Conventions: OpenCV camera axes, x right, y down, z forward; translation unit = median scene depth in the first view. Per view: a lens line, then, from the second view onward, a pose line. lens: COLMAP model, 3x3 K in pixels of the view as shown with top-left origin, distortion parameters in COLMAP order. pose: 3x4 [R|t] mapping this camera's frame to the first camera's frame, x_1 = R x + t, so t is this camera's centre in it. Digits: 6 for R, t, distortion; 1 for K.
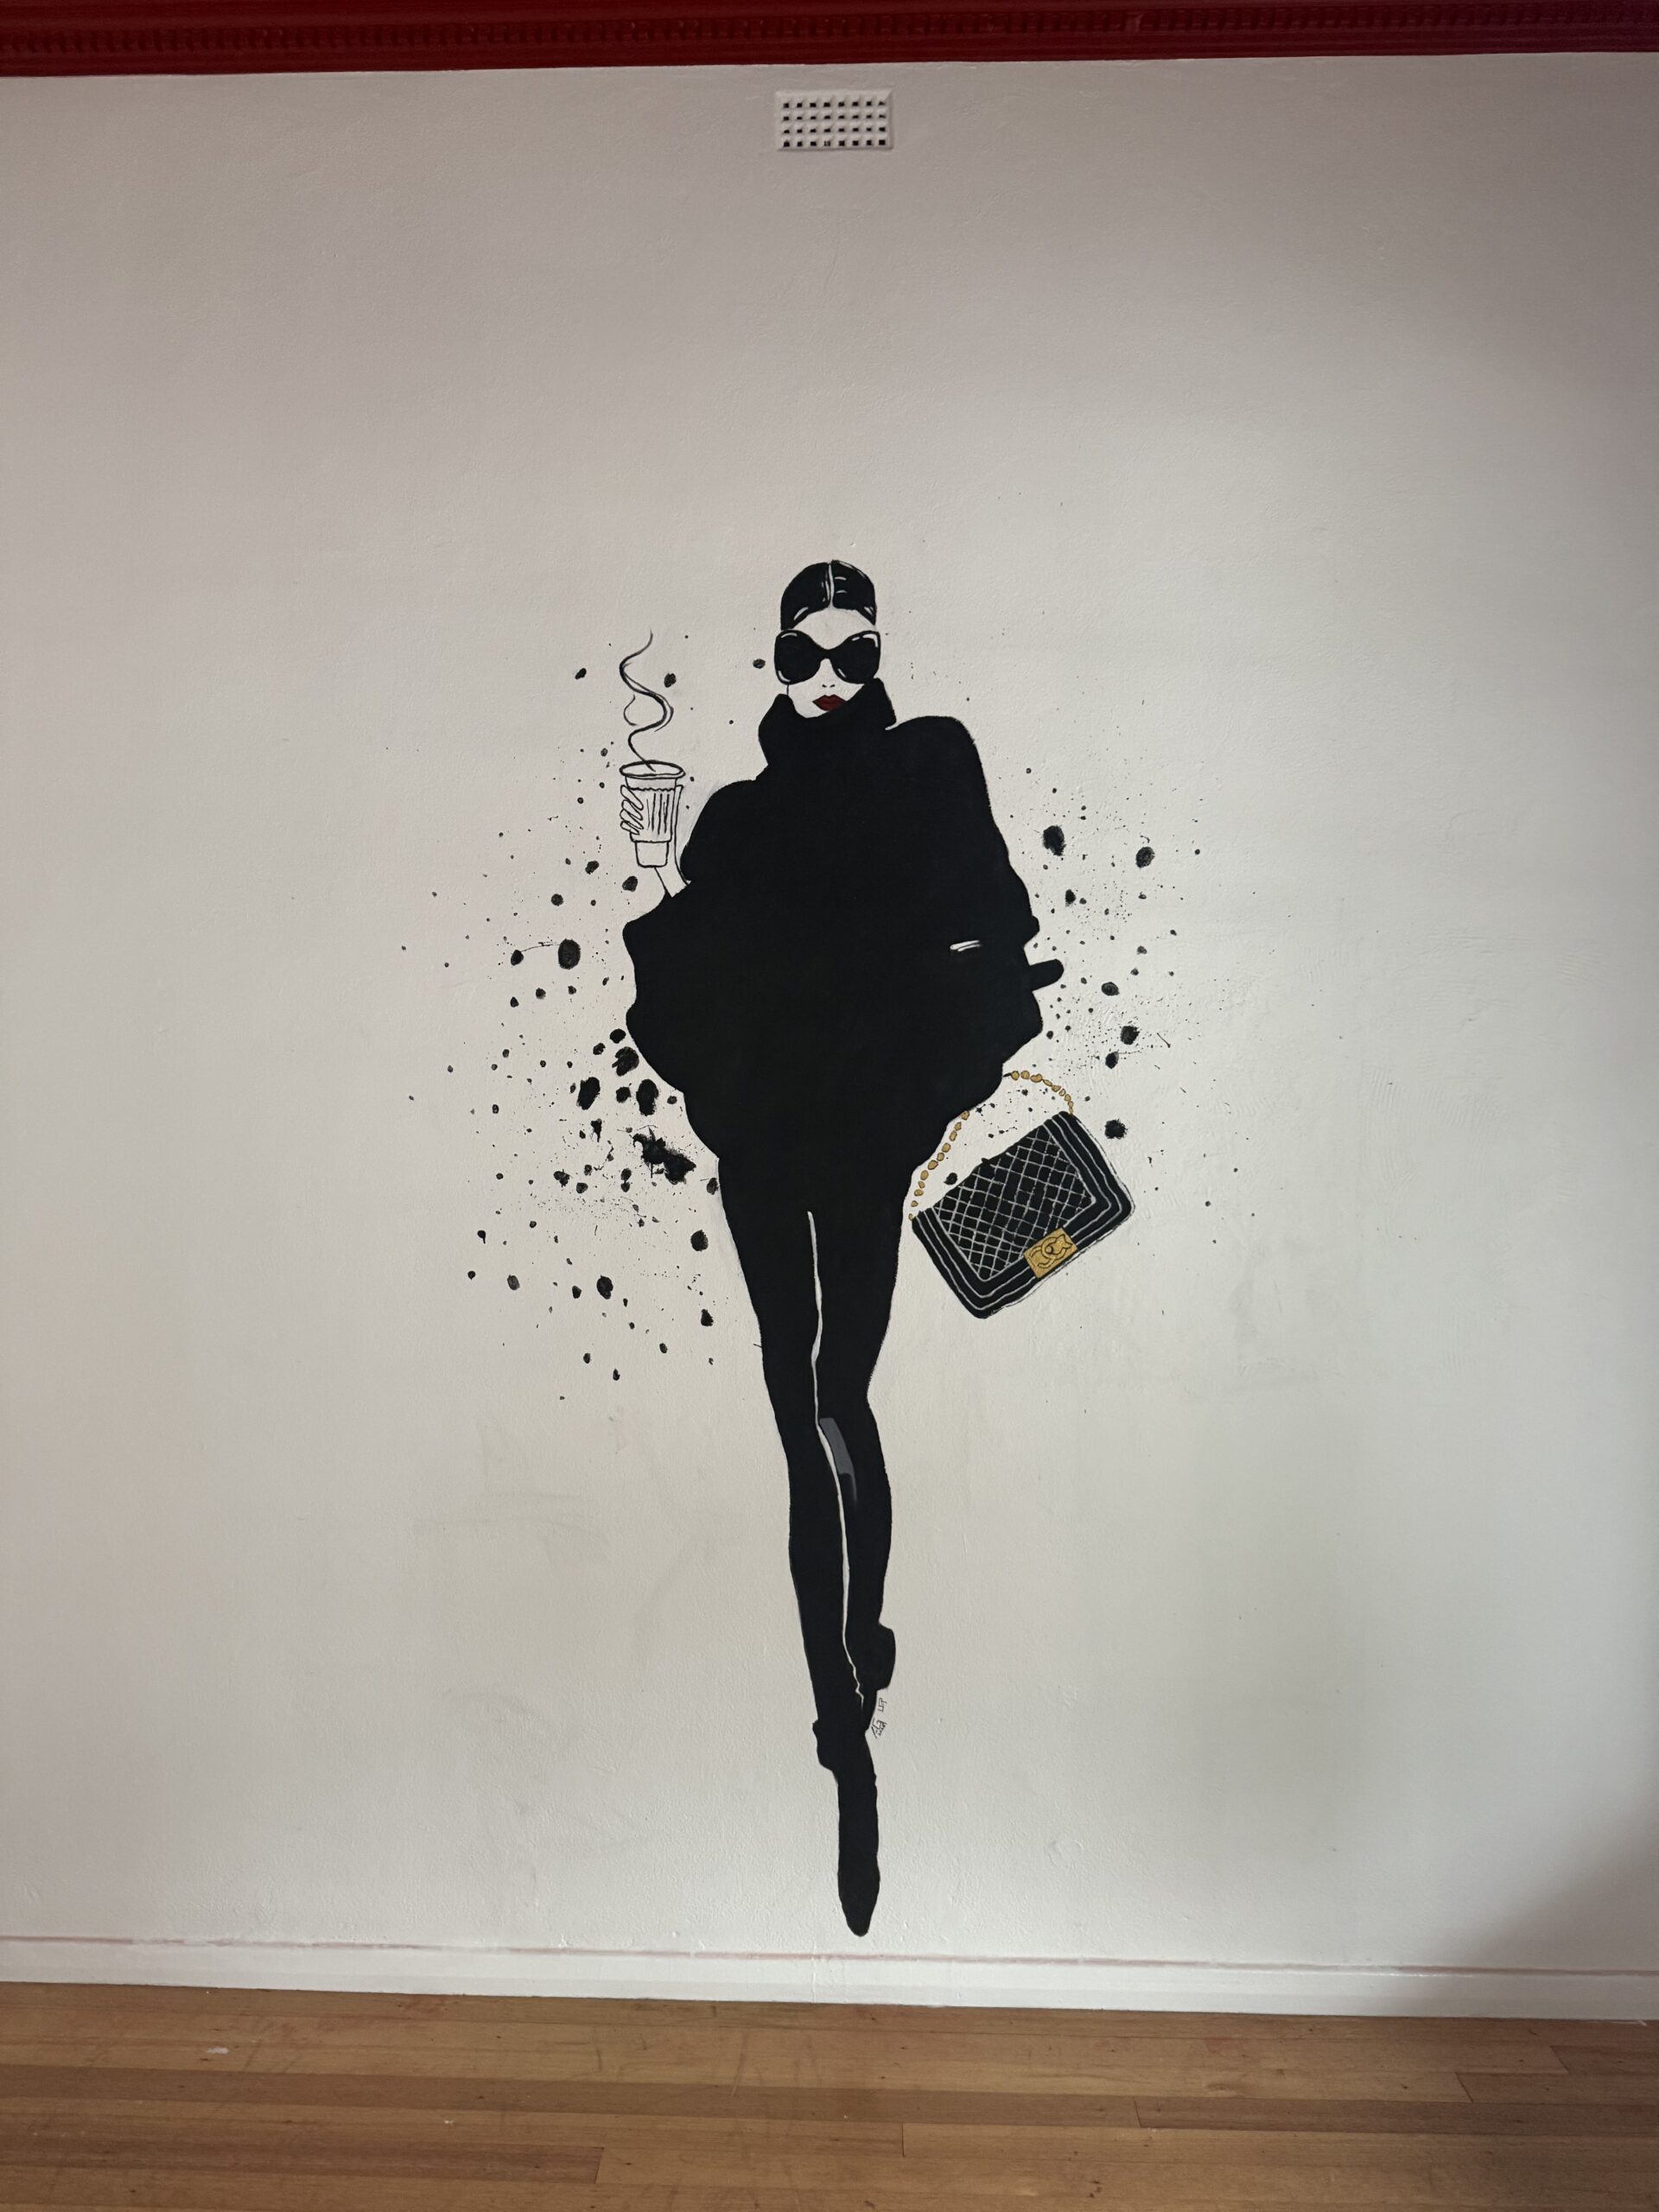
lens RADIAL K [[1540.3, 0, 828.3], [0, 1540.3, 1110.6], [0, 0, 1]] dist [-0.007128, -0.043906]
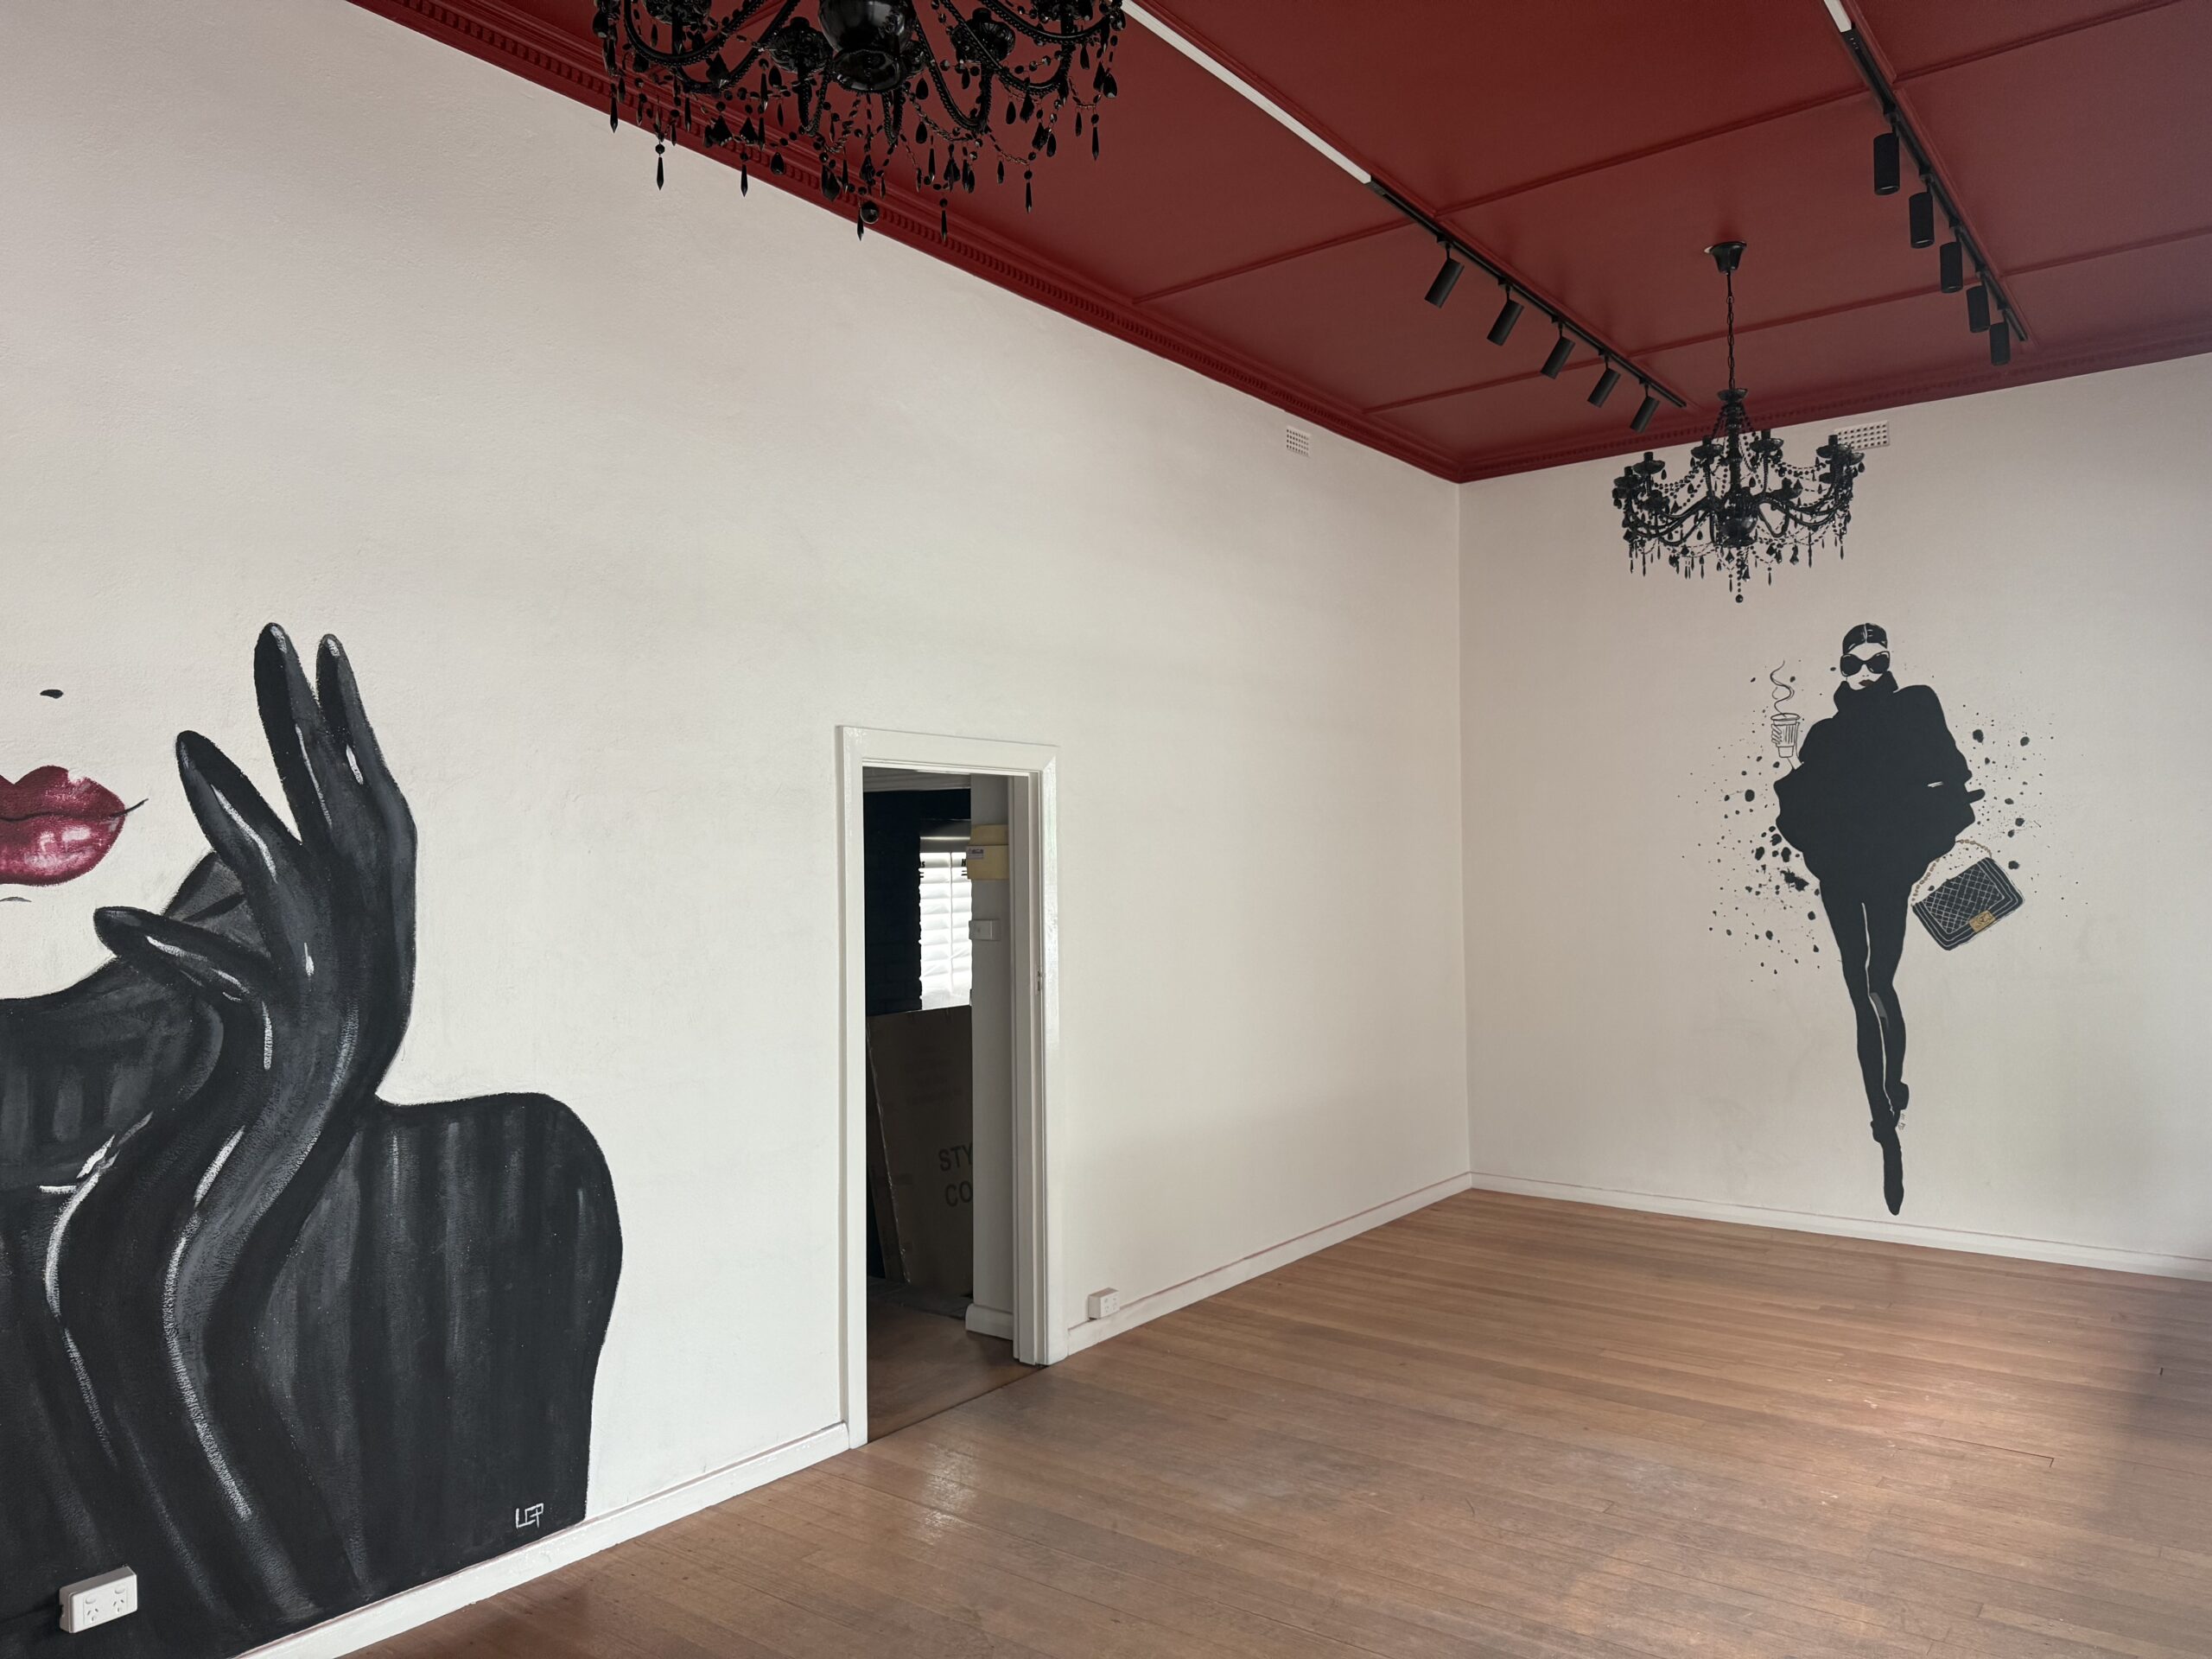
lens RADIAL K [[1540.3, 0, 1112.7], [0, 1540.3, 823.8], [0, 0, 1]] dist [-0.007128, -0.043906]
pose [[0.906175, -0.025530, -0.422132, -0.058160], [0.019898, 0.999645, -0.017743, -0.034700], [0.422435, 0.007679, 0.906361, -1.566821]]
